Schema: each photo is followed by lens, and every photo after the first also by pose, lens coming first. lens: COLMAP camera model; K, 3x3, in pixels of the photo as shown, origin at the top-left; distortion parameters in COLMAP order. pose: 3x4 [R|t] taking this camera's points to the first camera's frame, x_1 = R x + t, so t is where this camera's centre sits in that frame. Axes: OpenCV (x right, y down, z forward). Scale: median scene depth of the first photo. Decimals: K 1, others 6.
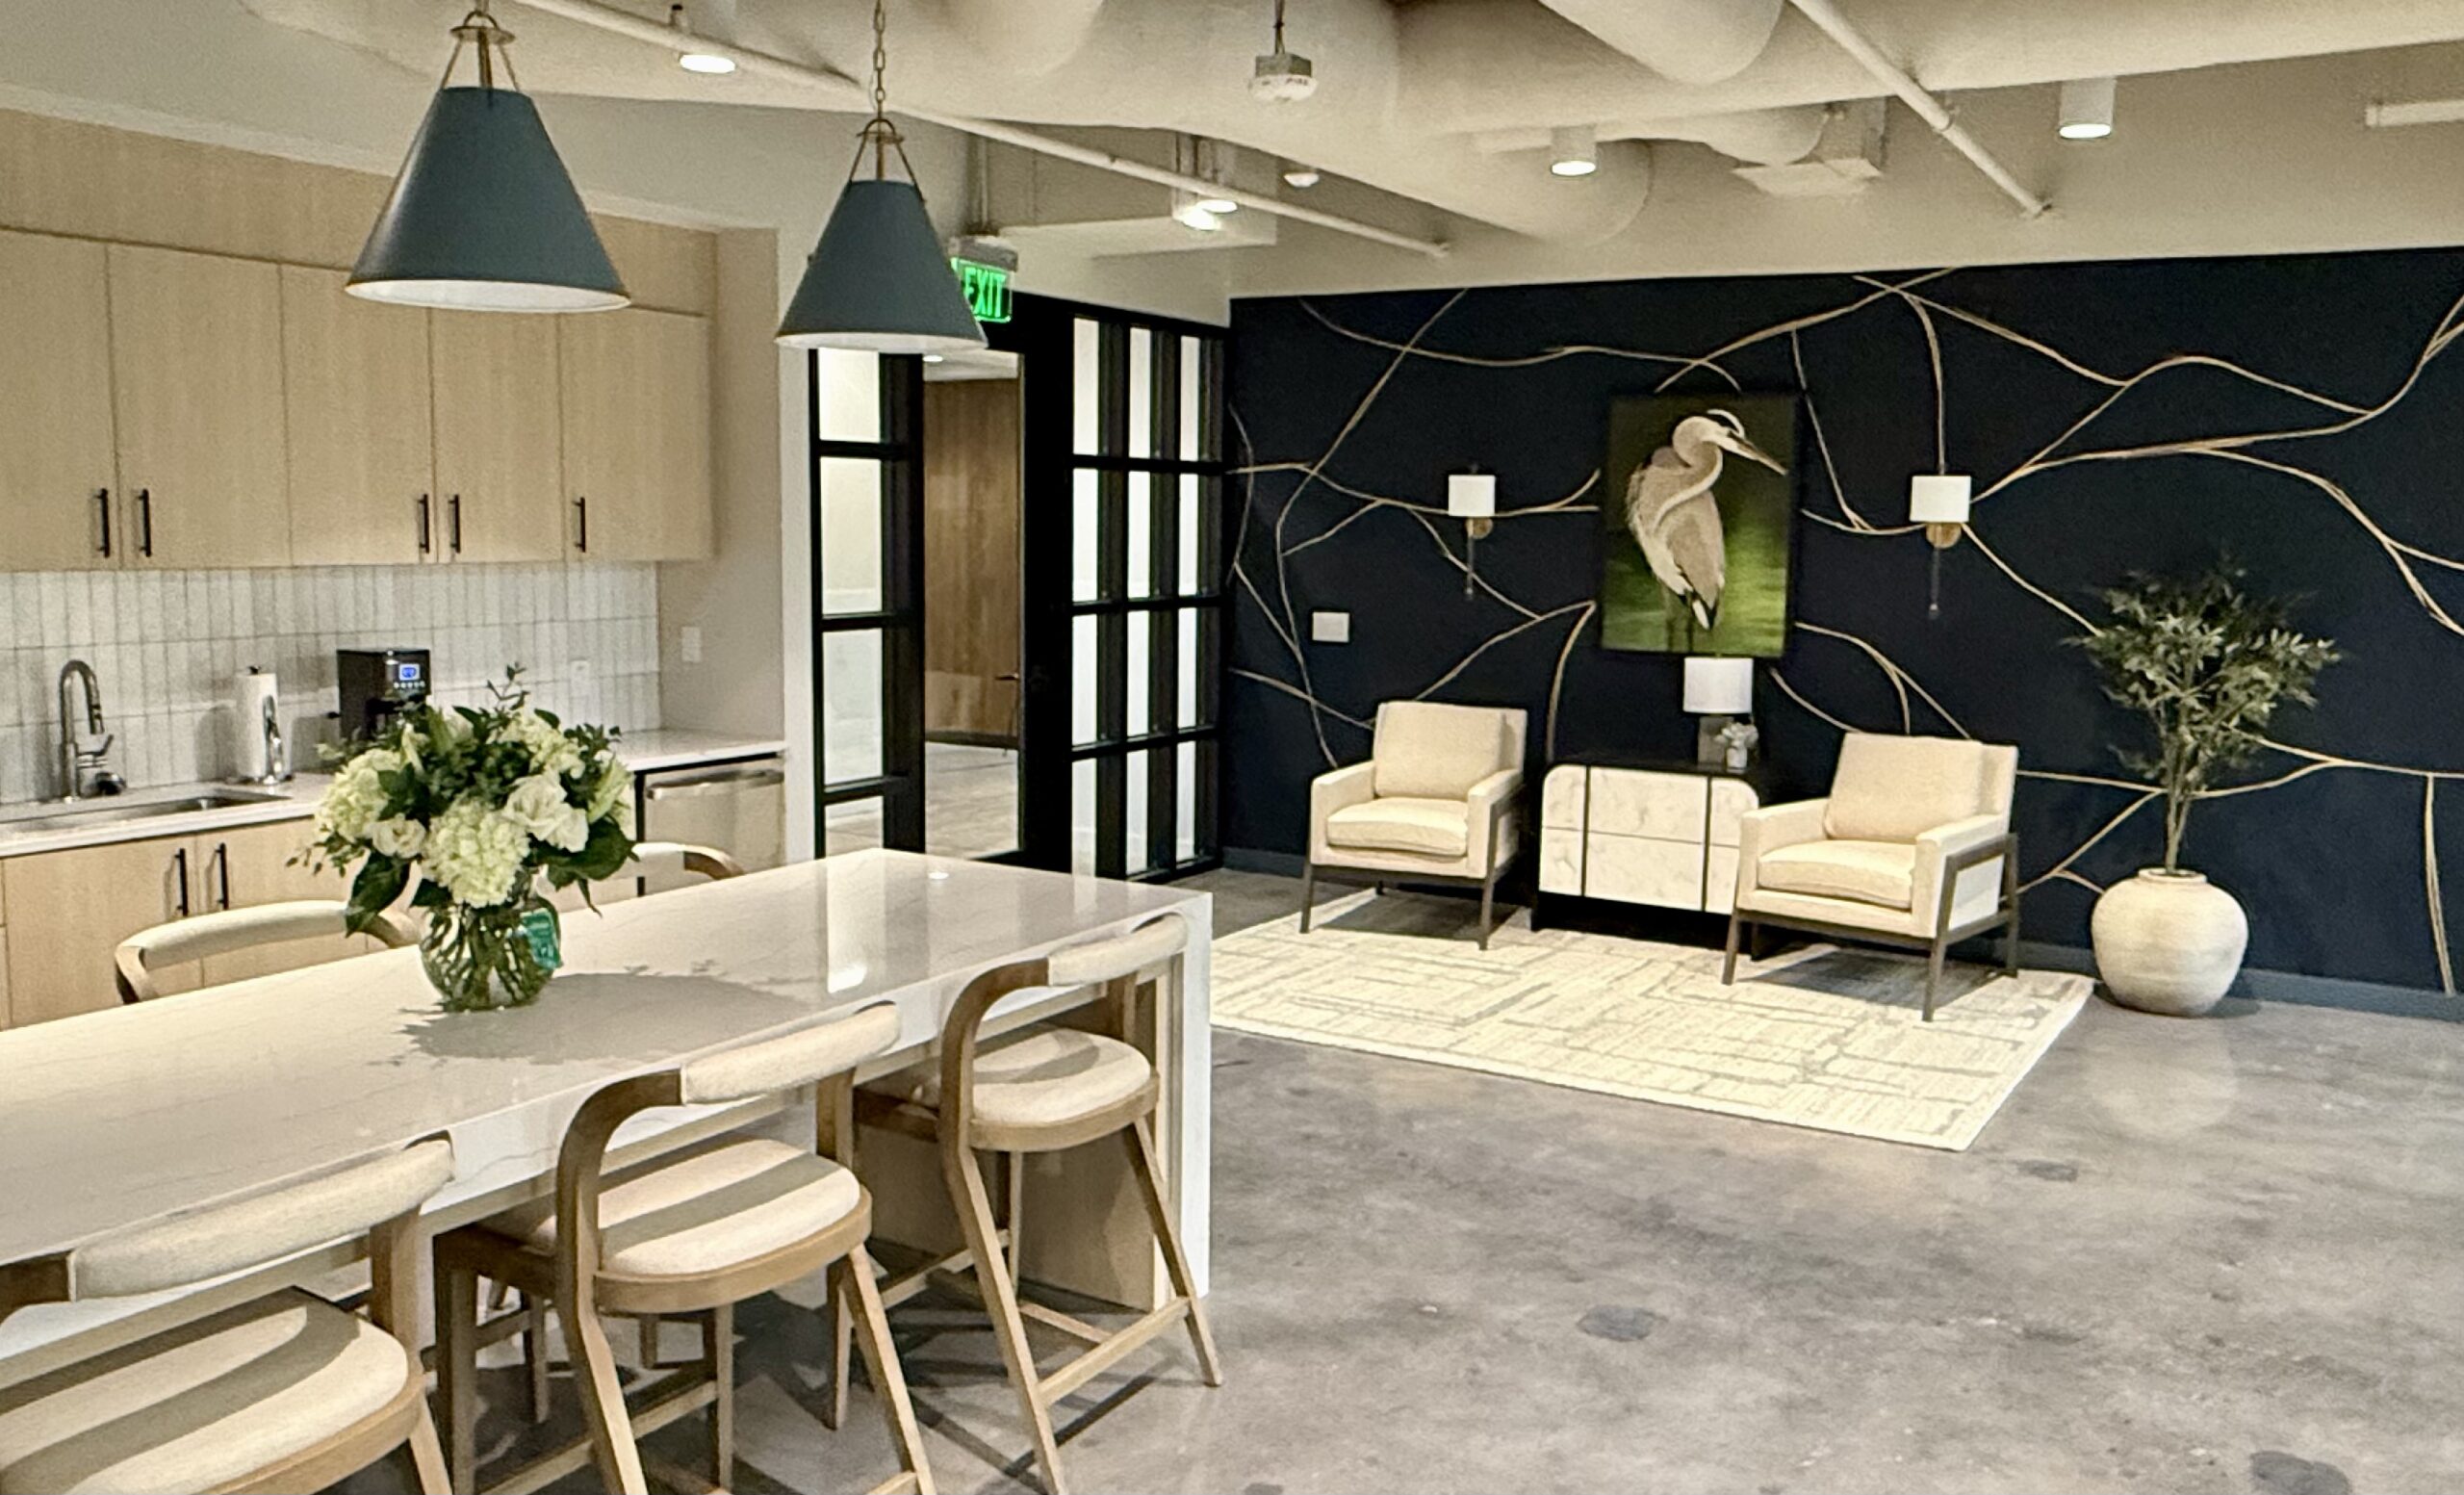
lens RADIAL K [[1947.7, 0, 1209.9], [0, 1947.7, 766.5], [0, 0, 1]] dist [-0.063327, 0.056471]
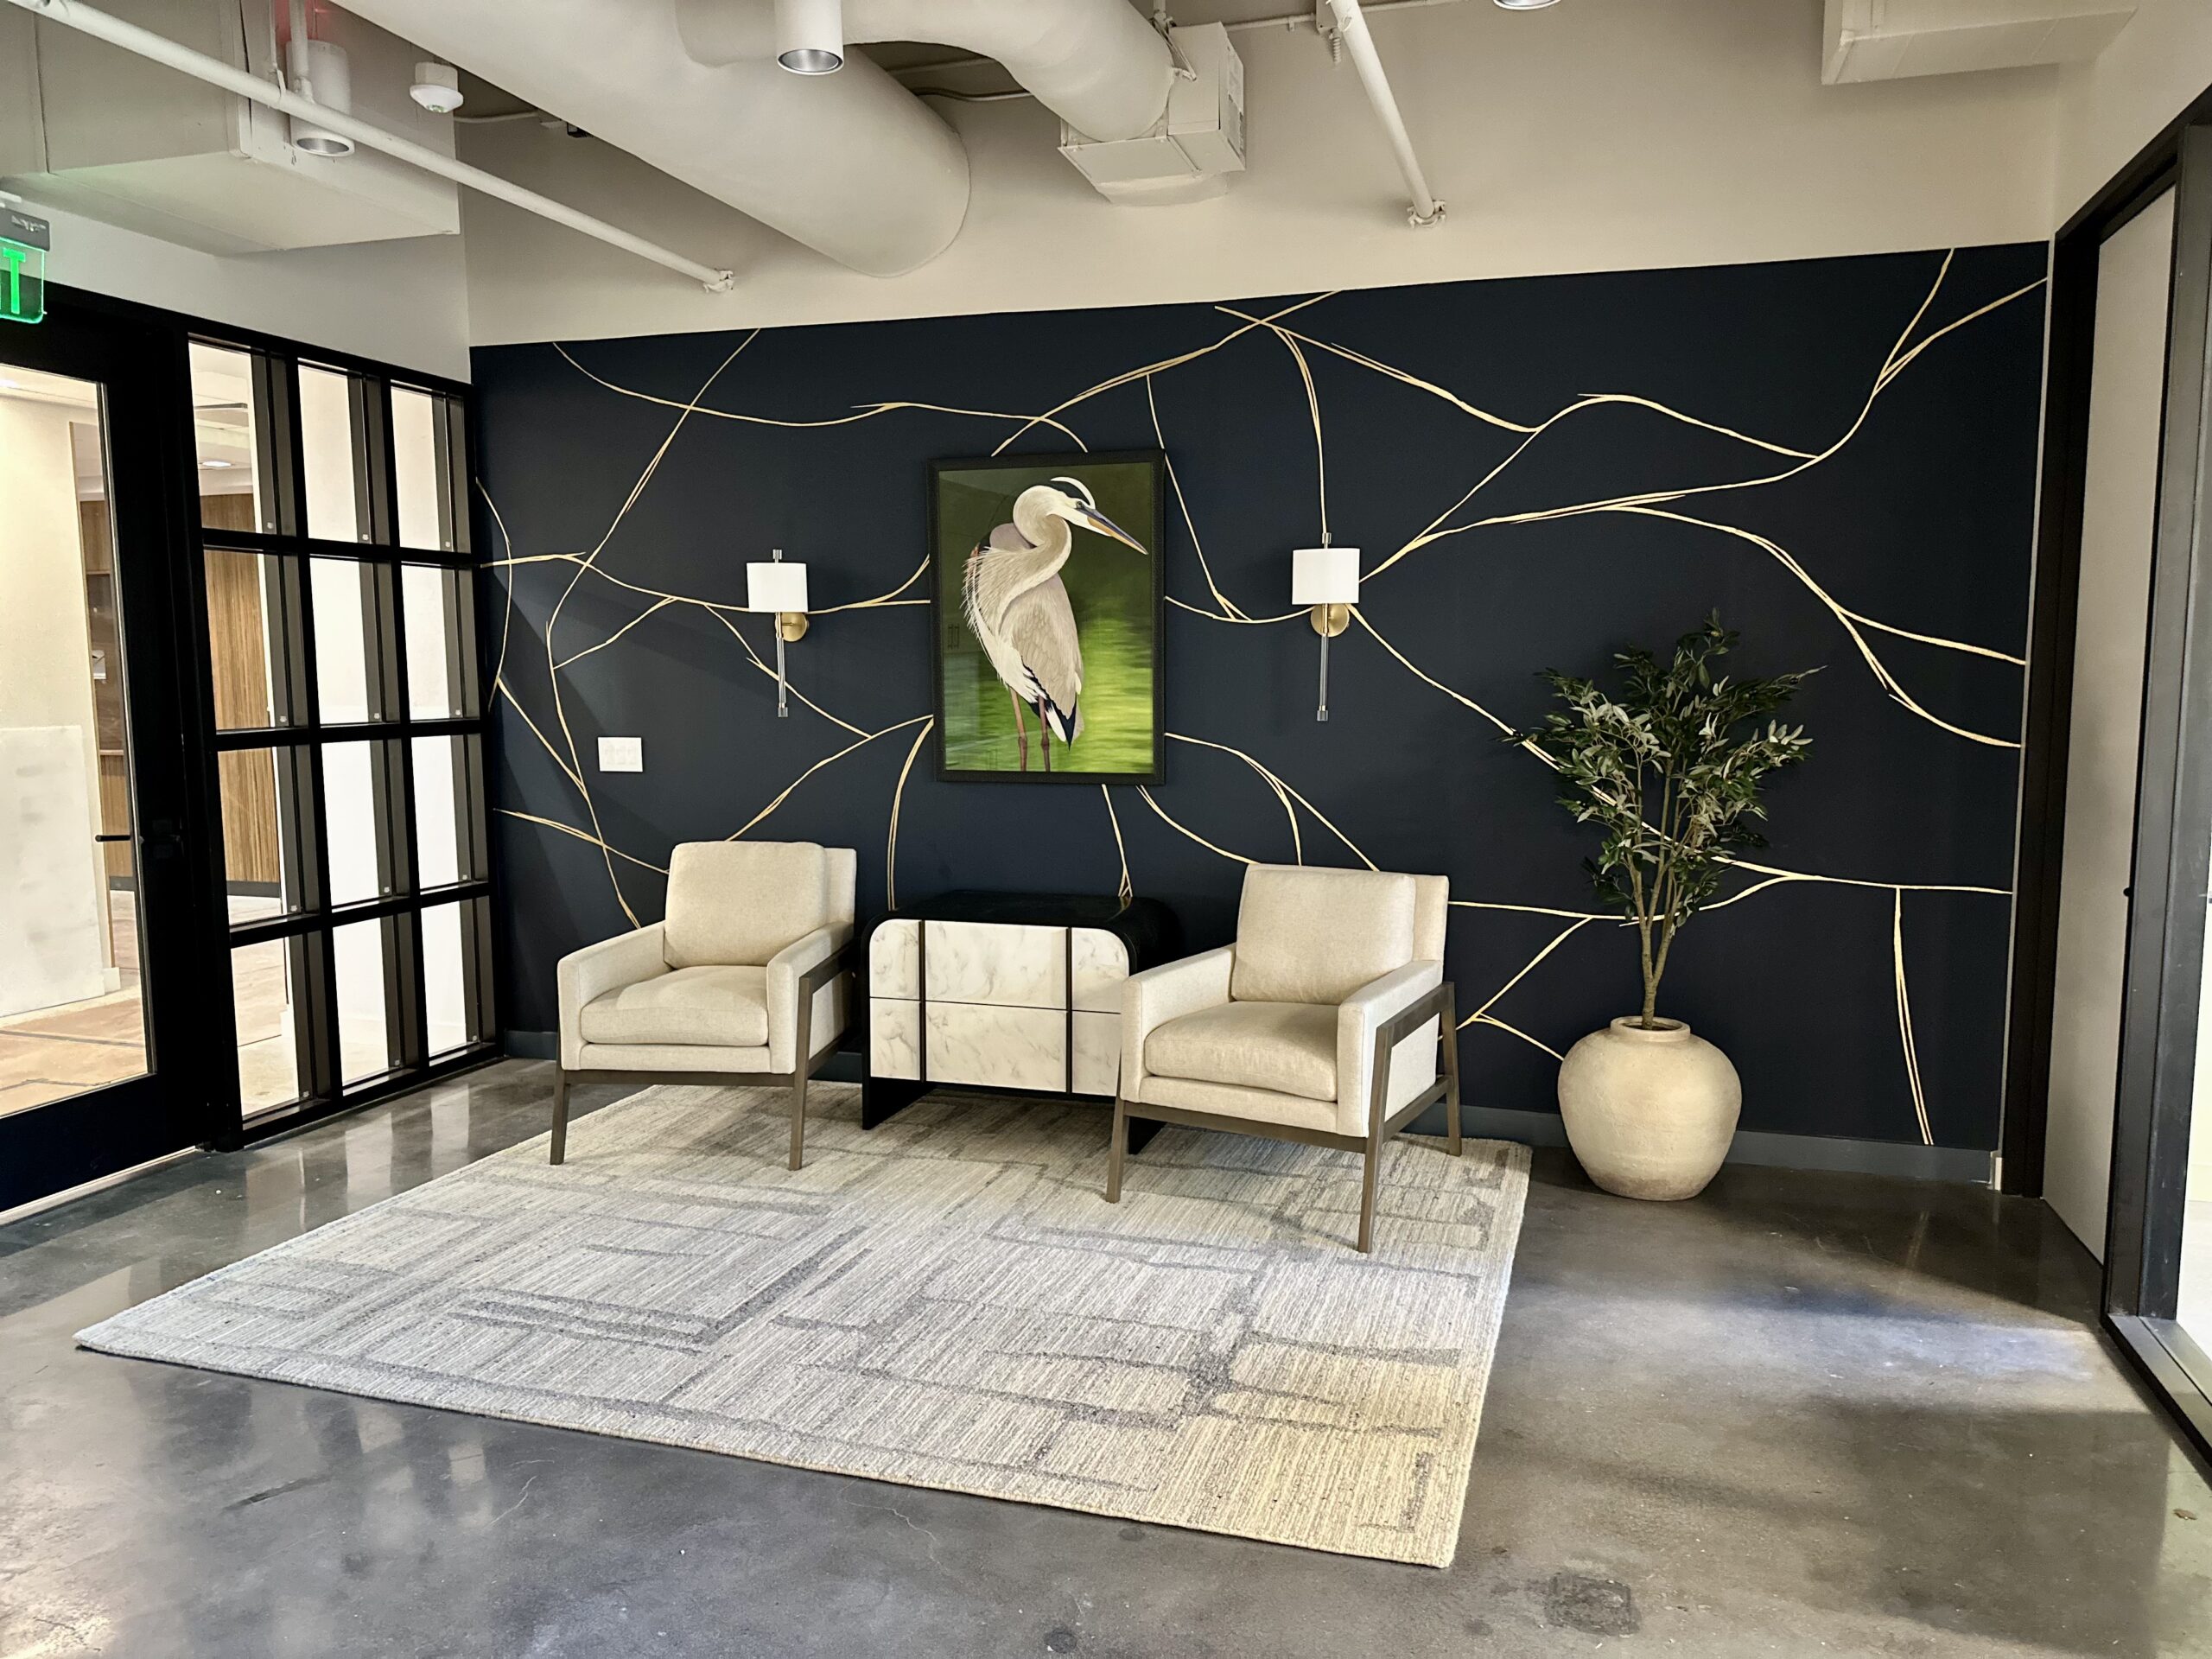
lens RADIAL K [[1581.3, 0, 1142.1], [0, 1581.3, 890.3], [0, 0, 1]] dist [0.048699, -0.054327]
pose [[0.964190, -0.053997, 0.259656, 0.112813], [0.049288, 0.998481, 0.024617, -0.023556], [-0.260591, -0.010938, 0.965387, 0.345875]]
